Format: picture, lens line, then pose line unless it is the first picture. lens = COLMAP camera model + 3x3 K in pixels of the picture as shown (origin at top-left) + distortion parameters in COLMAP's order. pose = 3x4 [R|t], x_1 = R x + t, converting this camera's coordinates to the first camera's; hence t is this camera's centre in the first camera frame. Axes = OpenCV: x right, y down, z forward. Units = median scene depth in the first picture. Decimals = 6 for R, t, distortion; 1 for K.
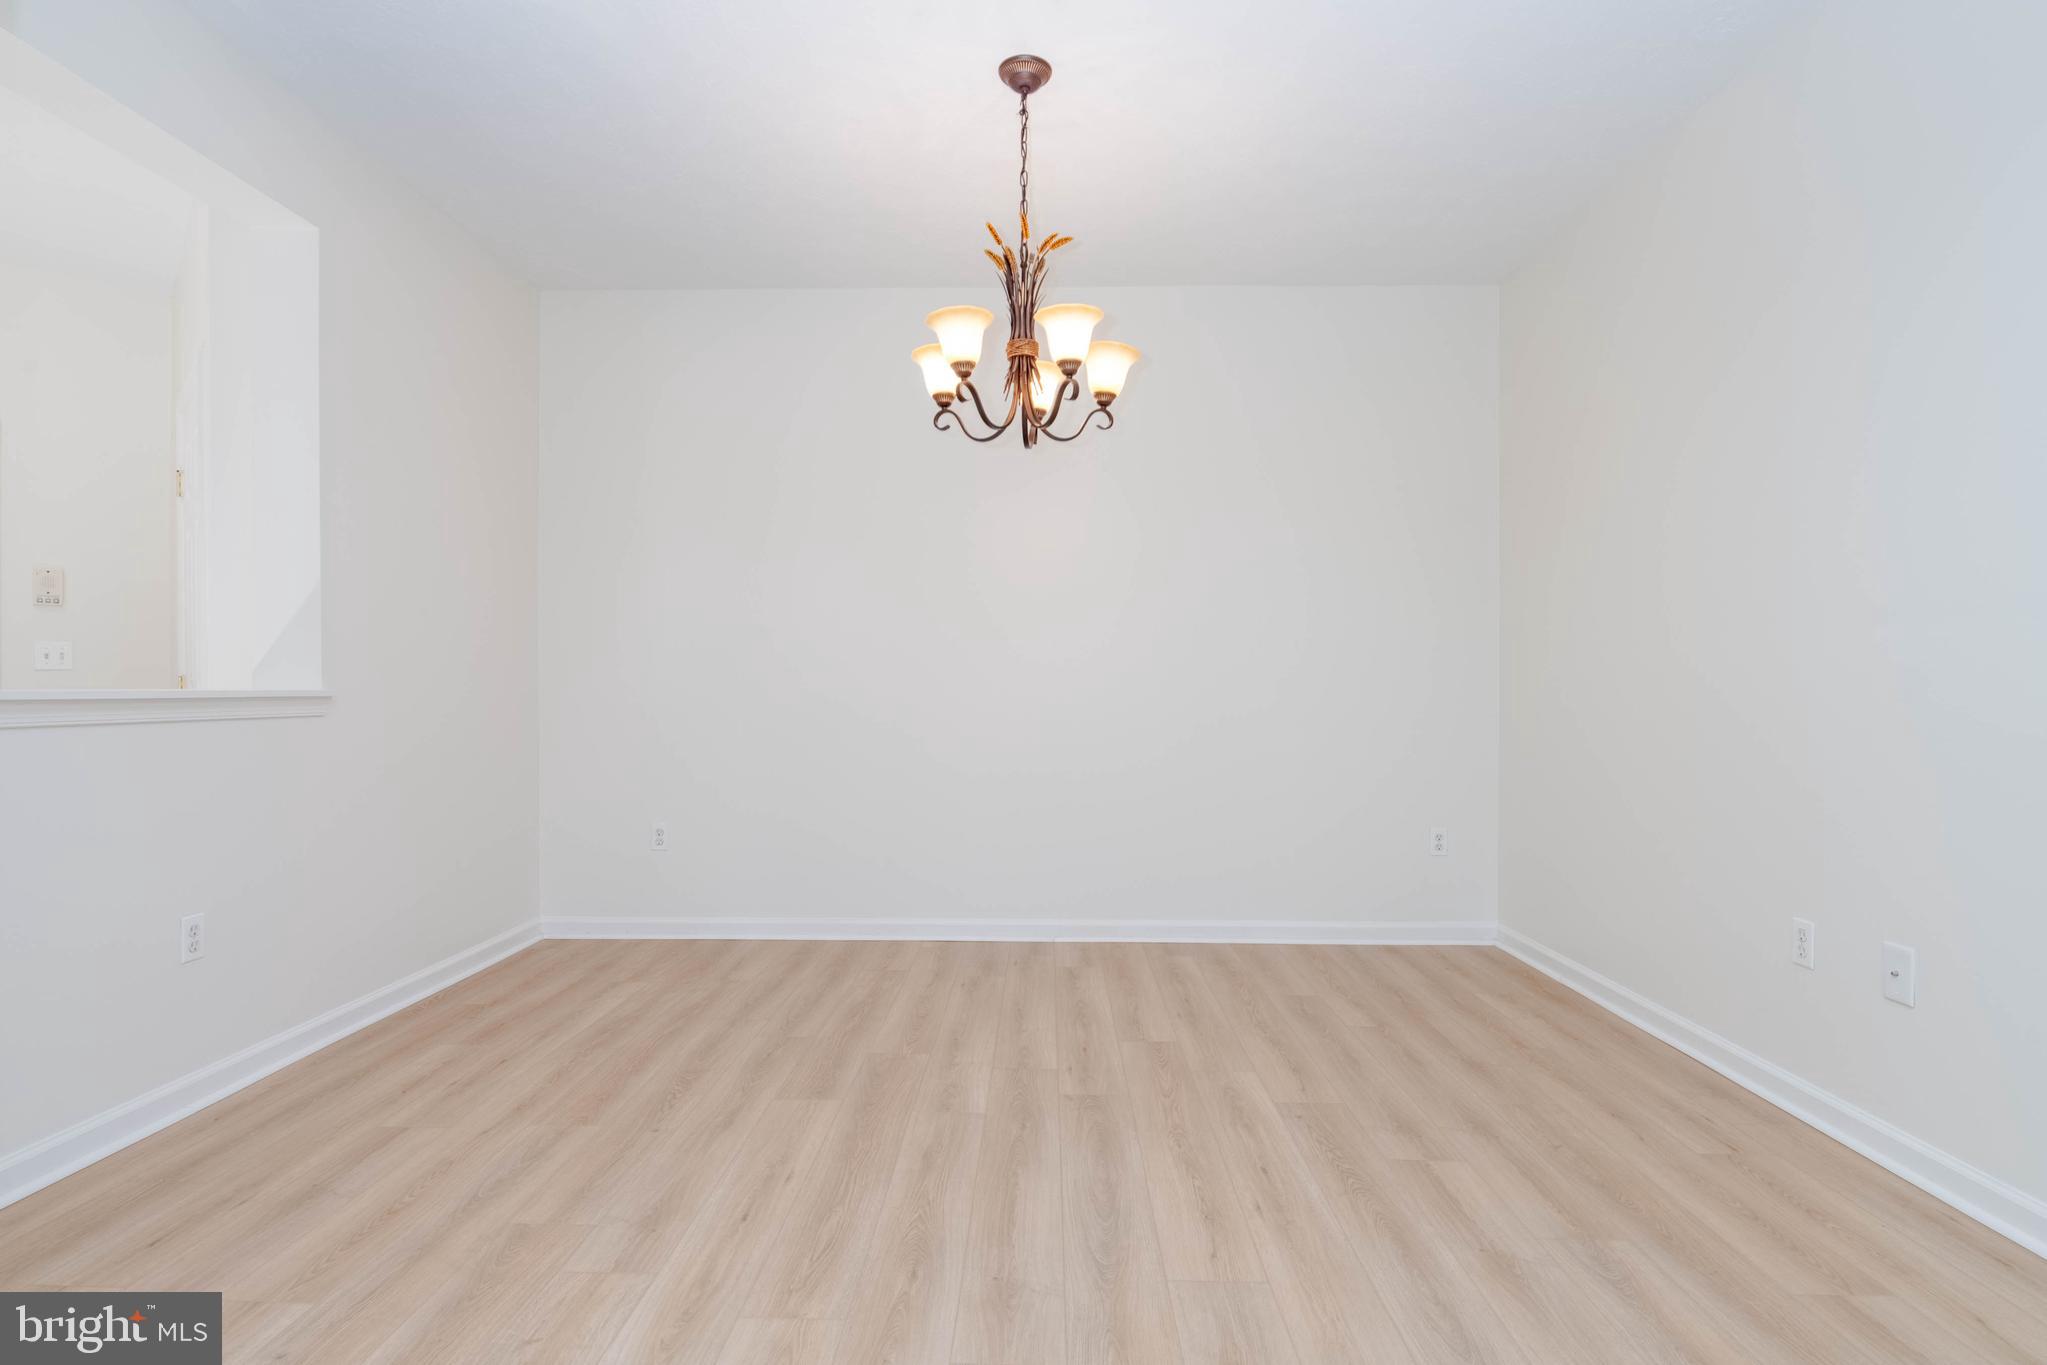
lens RADIAL K [[987.3, 0, 1034.5], [0, 987.3, 695.1], [0, 0, 1]] dist [0.016225, -0.010480]
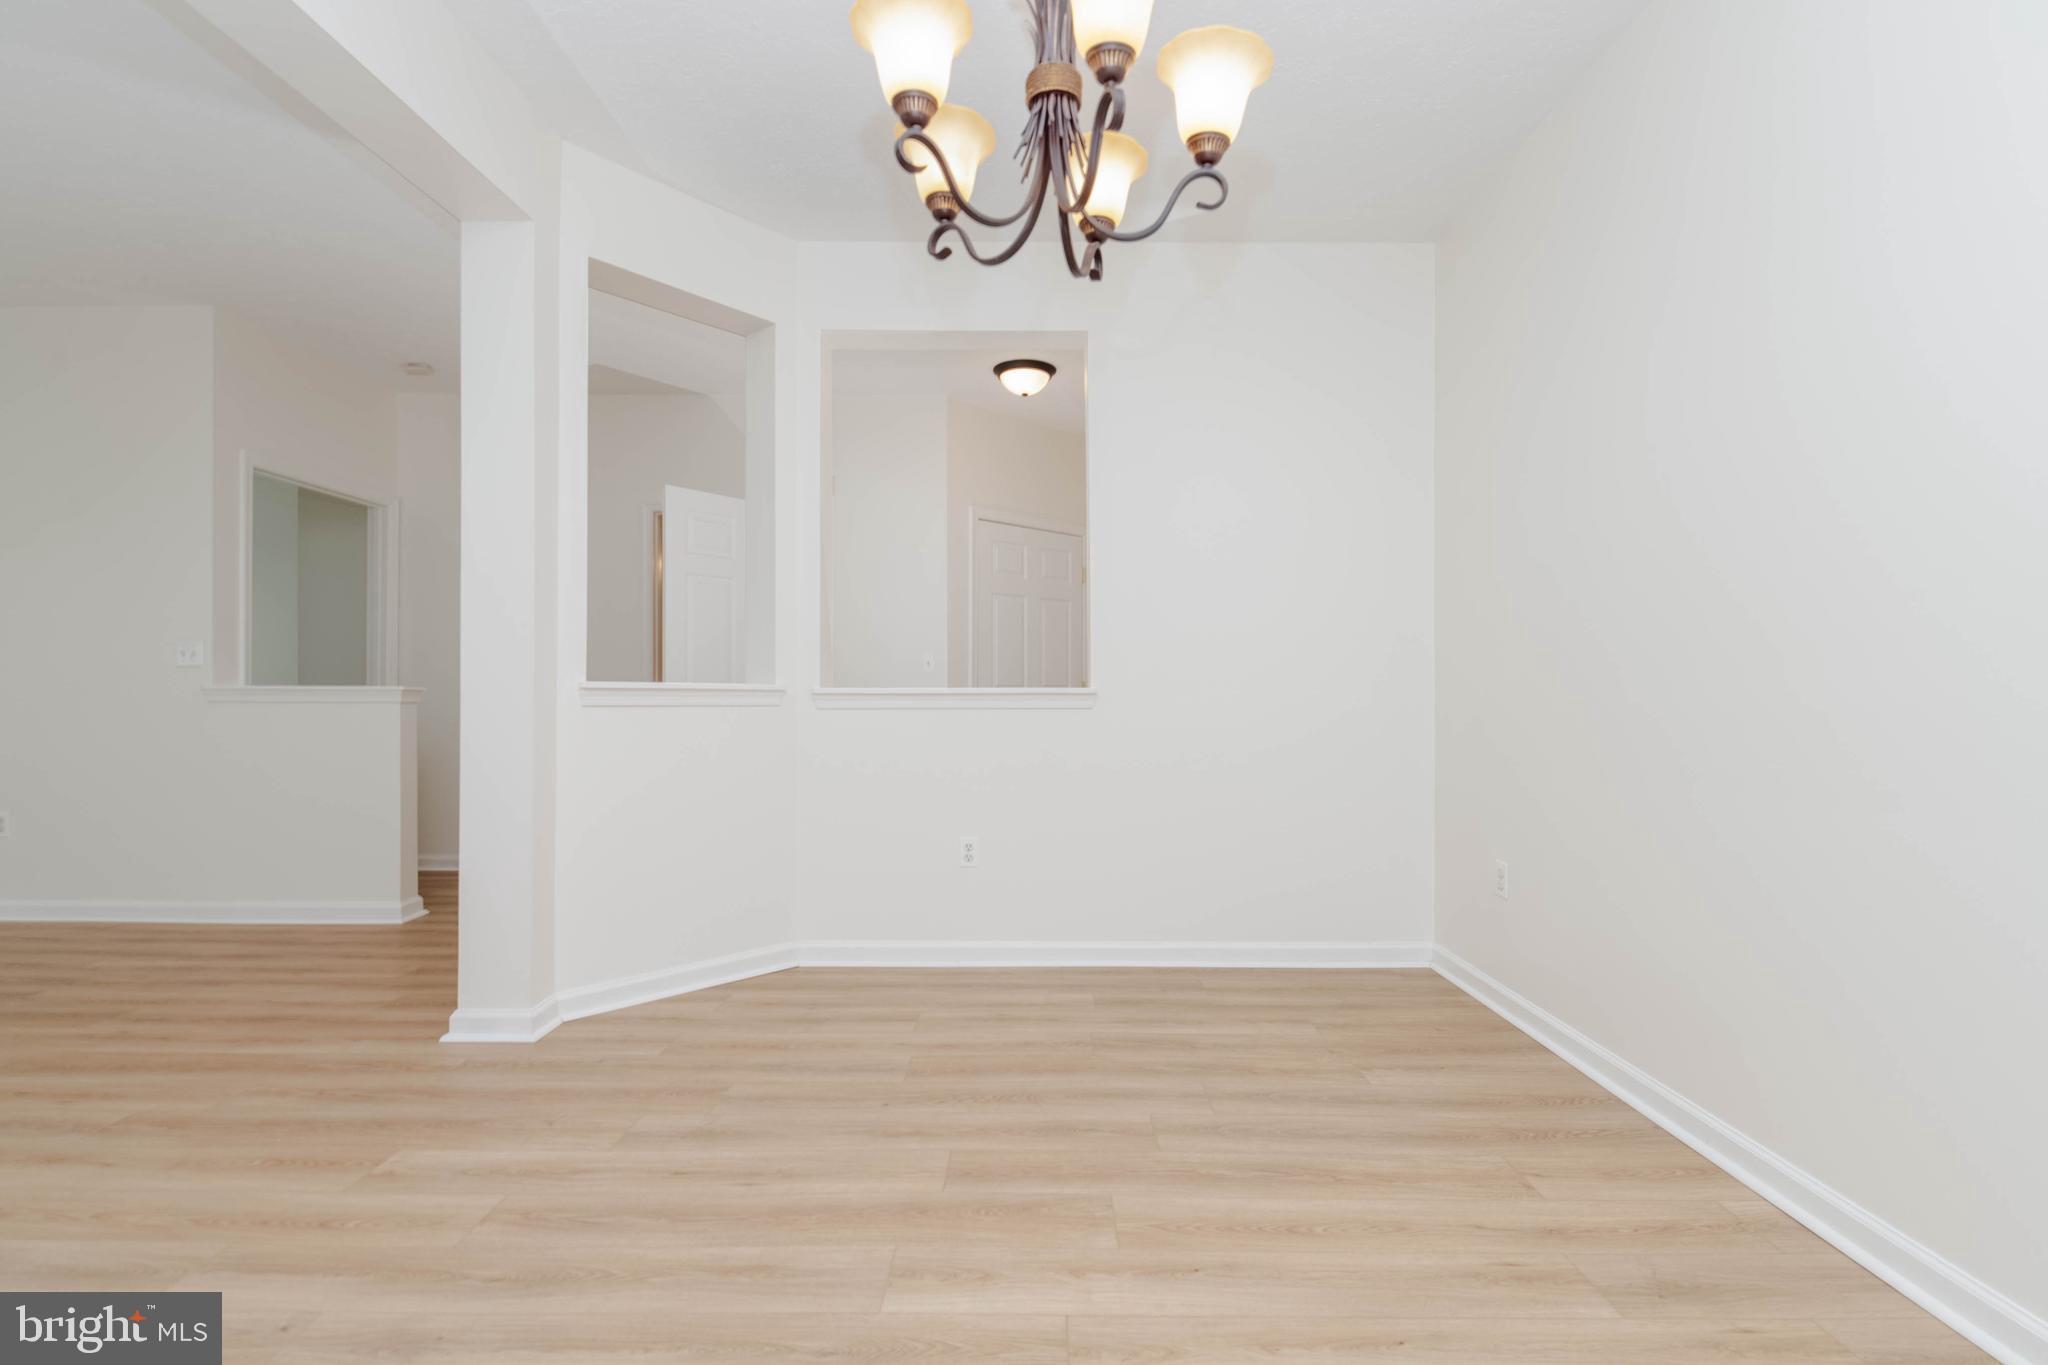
lens RADIAL K [[987.8, 0, 1066.7], [0, 987.8, 691.5], [0, 0, 1]] dist [0.016225, -0.010480]
pose [[0.001065, -0.003642, -0.999993, 0.539224], [-0.000041, 0.999993, -0.003642, 0.012277], [0.999999, 0.000045, 0.001065, 0.991975]]
